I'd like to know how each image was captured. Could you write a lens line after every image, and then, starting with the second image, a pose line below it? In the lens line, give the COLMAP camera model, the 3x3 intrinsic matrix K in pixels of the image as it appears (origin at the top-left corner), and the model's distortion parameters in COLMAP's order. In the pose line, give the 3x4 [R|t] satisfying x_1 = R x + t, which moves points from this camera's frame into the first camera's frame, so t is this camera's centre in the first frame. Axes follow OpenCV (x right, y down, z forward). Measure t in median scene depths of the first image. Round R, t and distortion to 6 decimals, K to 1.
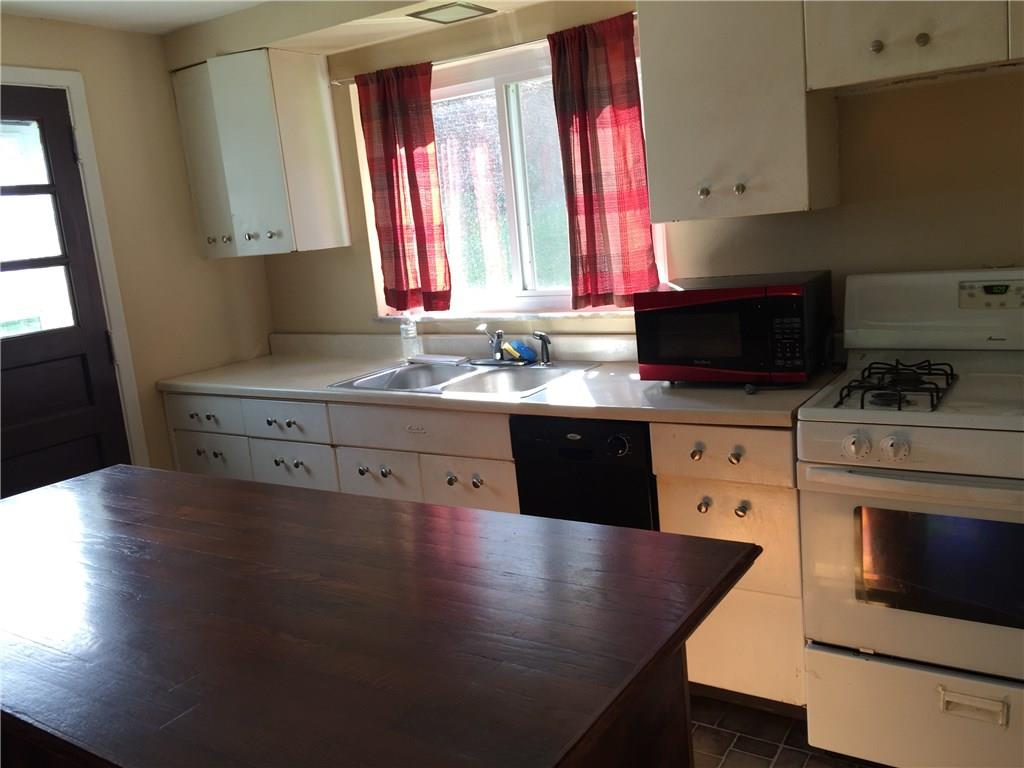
lens RADIAL K [[863.2, 0, 527.9], [0, 863.2, 377.0], [0, 0, 1]] dist [0.086651, -0.156710]
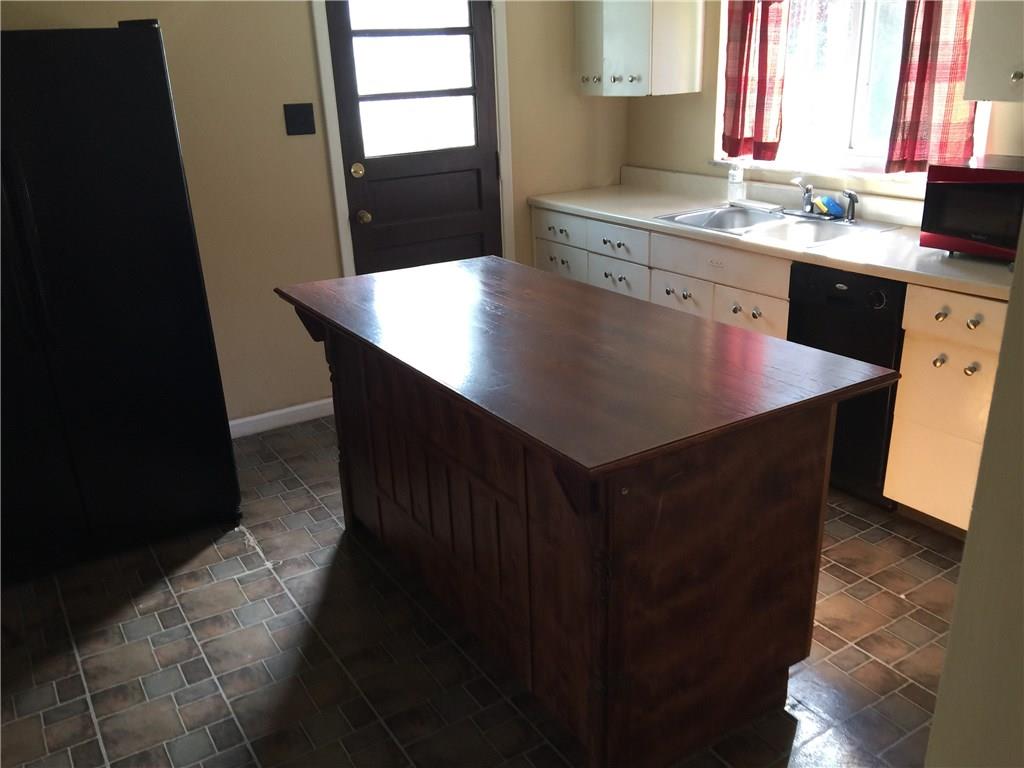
lens RADIAL K [[863.2, 0, 527.9], [0, 863.2, 377.0], [0, 0, 1]] dist [0.086651, -0.156710]
pose [[0.909958, 0.192433, -0.367351, 0.093594], [-0.119828, 0.970043, 0.211322, -0.008066], [0.397011, -0.148275, 0.905757, -0.190728]]
